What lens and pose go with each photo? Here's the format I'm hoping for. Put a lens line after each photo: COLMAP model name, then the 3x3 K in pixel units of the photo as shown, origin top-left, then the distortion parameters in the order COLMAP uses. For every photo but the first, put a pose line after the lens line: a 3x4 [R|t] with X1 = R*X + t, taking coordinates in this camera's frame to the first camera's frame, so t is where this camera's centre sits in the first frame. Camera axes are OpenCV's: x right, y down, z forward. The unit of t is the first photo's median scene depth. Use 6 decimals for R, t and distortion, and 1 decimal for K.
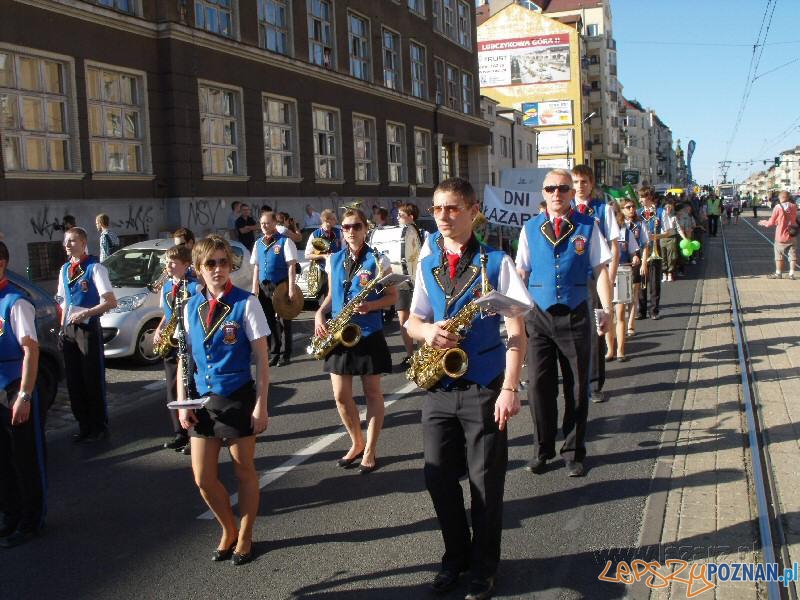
lens RADIAL K [[779.8, 0, 393.7], [0, 779.8, 302.3], [0, 0, 1]] dist [-0.225877, 0.265451]
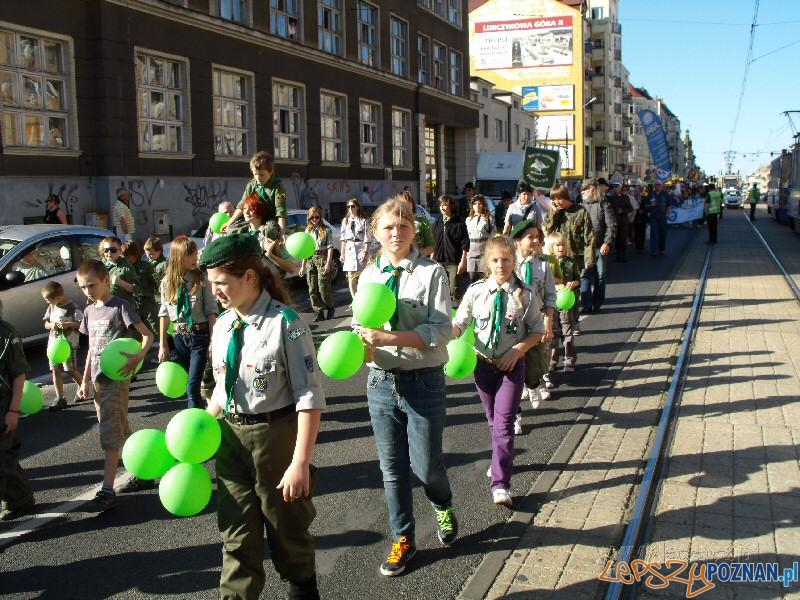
lens RADIAL K [[779.8, 0, 393.7], [0, 779.8, 302.3], [0, 0, 1]] dist [-0.225877, 0.265451]
pose [[0.999620, 0.026808, -0.006418, 0.039536], [-0.026658, 0.999393, 0.022427, -0.007935], [0.007015, -0.022247, 0.999728, 0.049222]]
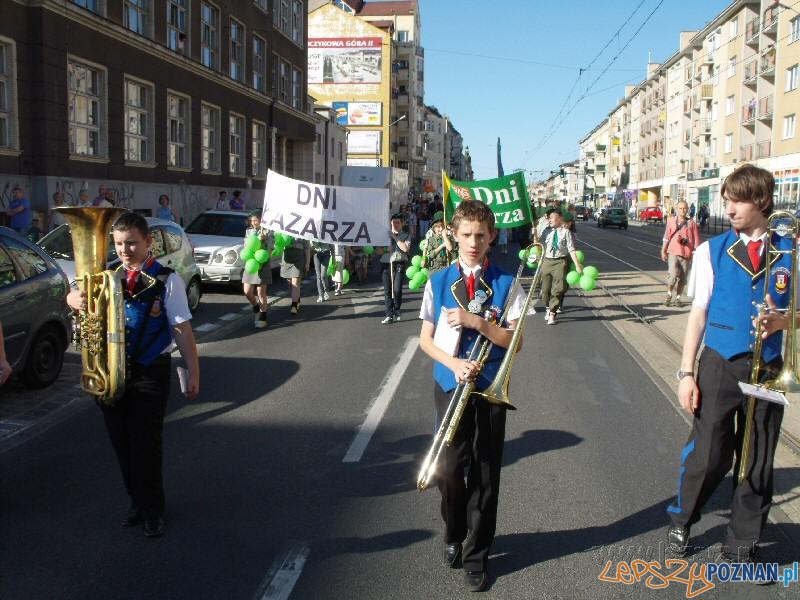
lens RADIAL K [[779.8, 0, 393.7], [0, 779.8, 302.3], [0, 0, 1]] dist [-0.225877, 0.265451]
pose [[0.961601, 0.021098, 0.273639, -0.062982], [-0.022490, 0.999745, 0.001950, 0.005906], [-0.273528, -0.008029, 0.961830, -0.016320]]
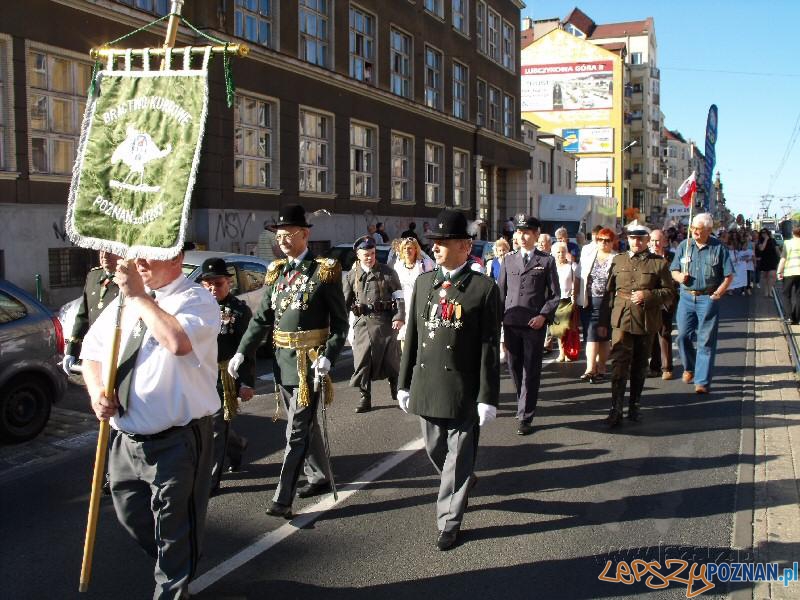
lens RADIAL K [[779.8, 0, 393.7], [0, 779.8, 302.3], [0, 0, 1]] dist [-0.225877, 0.265451]
pose [[0.998064, 0.047880, -0.039691, -0.000743], [-0.048880, 0.998501, -0.024626, -0.003072], [0.038452, 0.026518, 0.998909, 0.020989]]
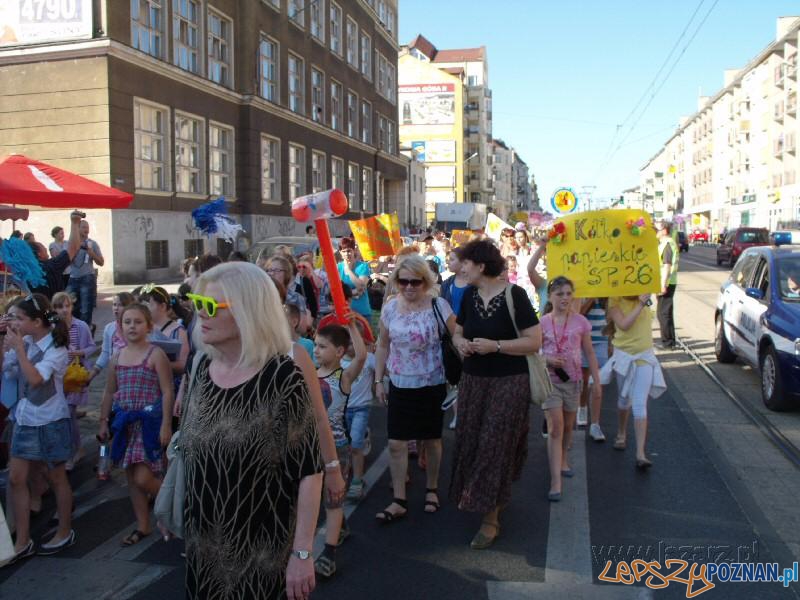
lens RADIAL K [[779.8, 0, 393.7], [0, 779.8, 302.3], [0, 0, 1]] dist [-0.225877, 0.265451]
pose [[0.981958, 0.018698, 0.188175, -0.157775], [-0.012679, 0.999370, -0.033138, 0.040933], [-0.188676, 0.030154, 0.981576, -0.264602]]
